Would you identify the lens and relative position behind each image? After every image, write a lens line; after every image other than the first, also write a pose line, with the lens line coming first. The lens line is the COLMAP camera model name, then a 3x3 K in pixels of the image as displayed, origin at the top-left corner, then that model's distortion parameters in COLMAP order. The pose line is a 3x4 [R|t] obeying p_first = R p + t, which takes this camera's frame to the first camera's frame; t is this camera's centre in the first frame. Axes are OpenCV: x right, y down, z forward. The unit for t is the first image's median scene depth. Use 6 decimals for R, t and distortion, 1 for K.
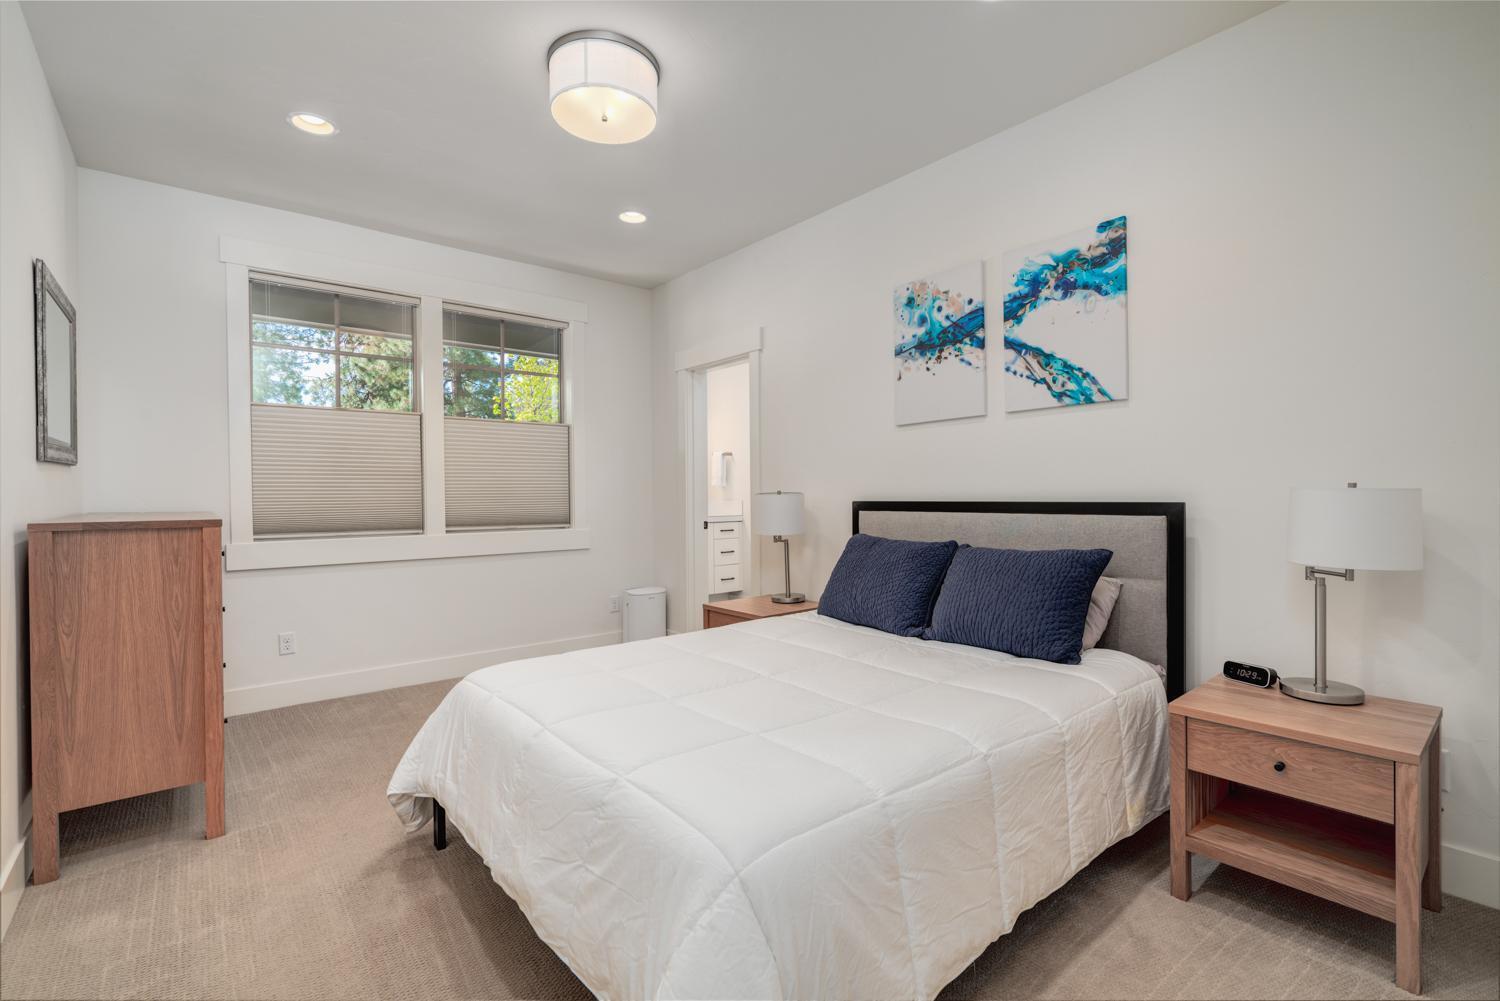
lens RADIAL K [[677.7, 0, 750.0], [0, 677.7, 500.5], [0, 0, 1]] dist [0.000048, 0.000063]
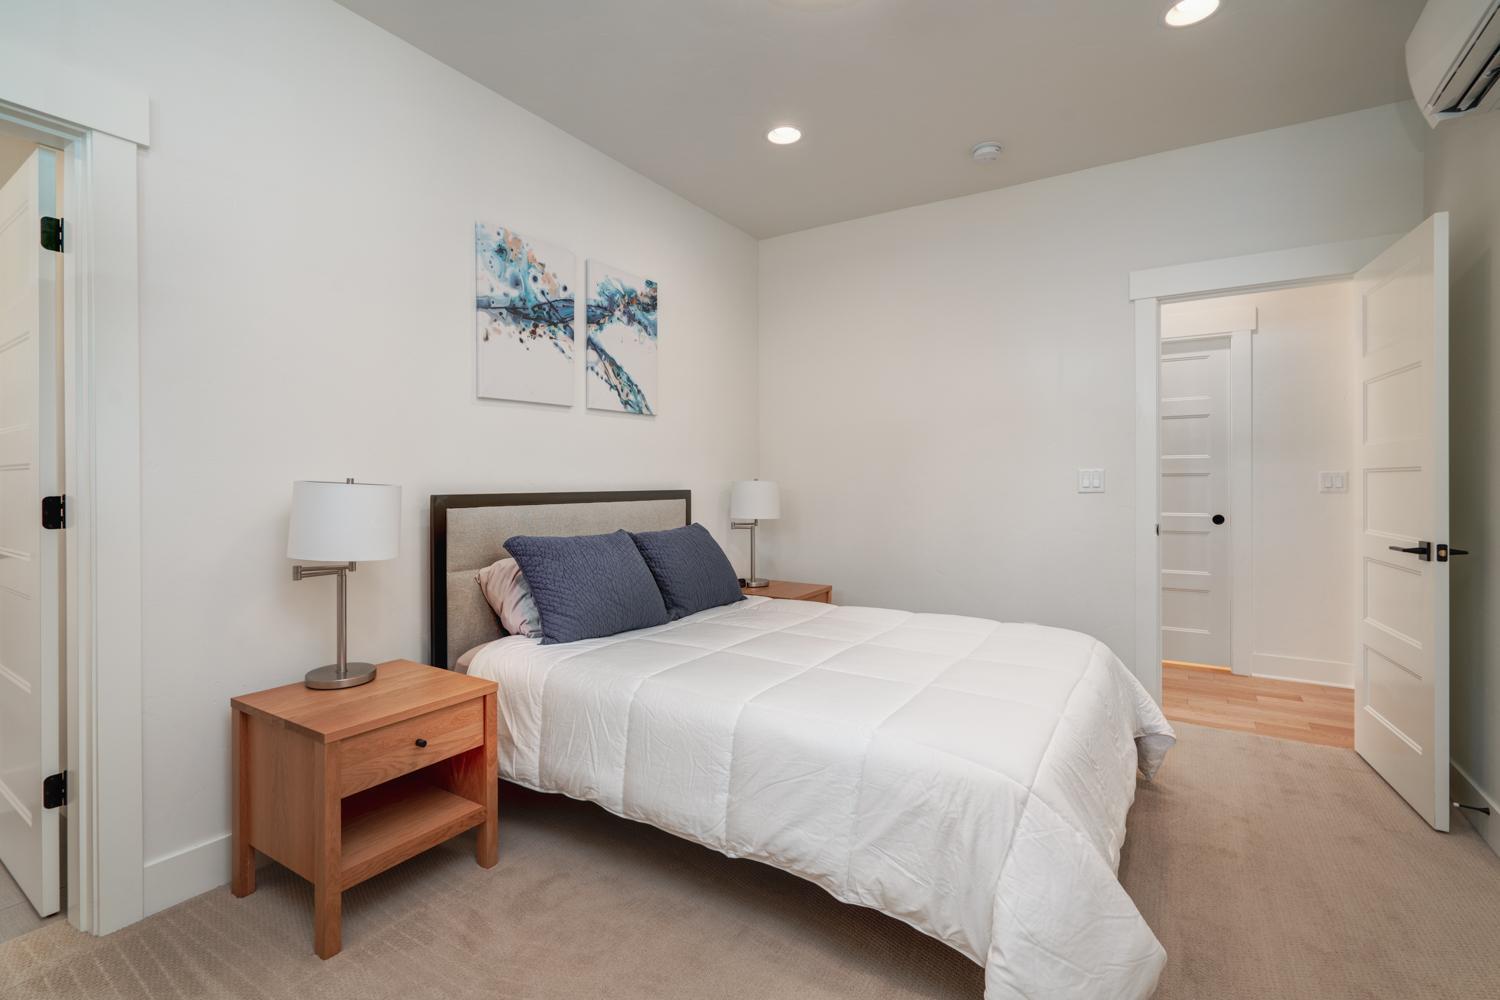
lens RADIAL K [[686.5, 0, 744.6], [0, 686.5, 484.1], [0, 0, 1]] dist [-0.000023, 0.000376]
pose [[-0.299519, 0.007681, 0.954060, -0.729965], [0.017074, 0.999851, -0.002690, -0.003547], [-0.953938, 0.015484, -0.299605, 1.100843]]
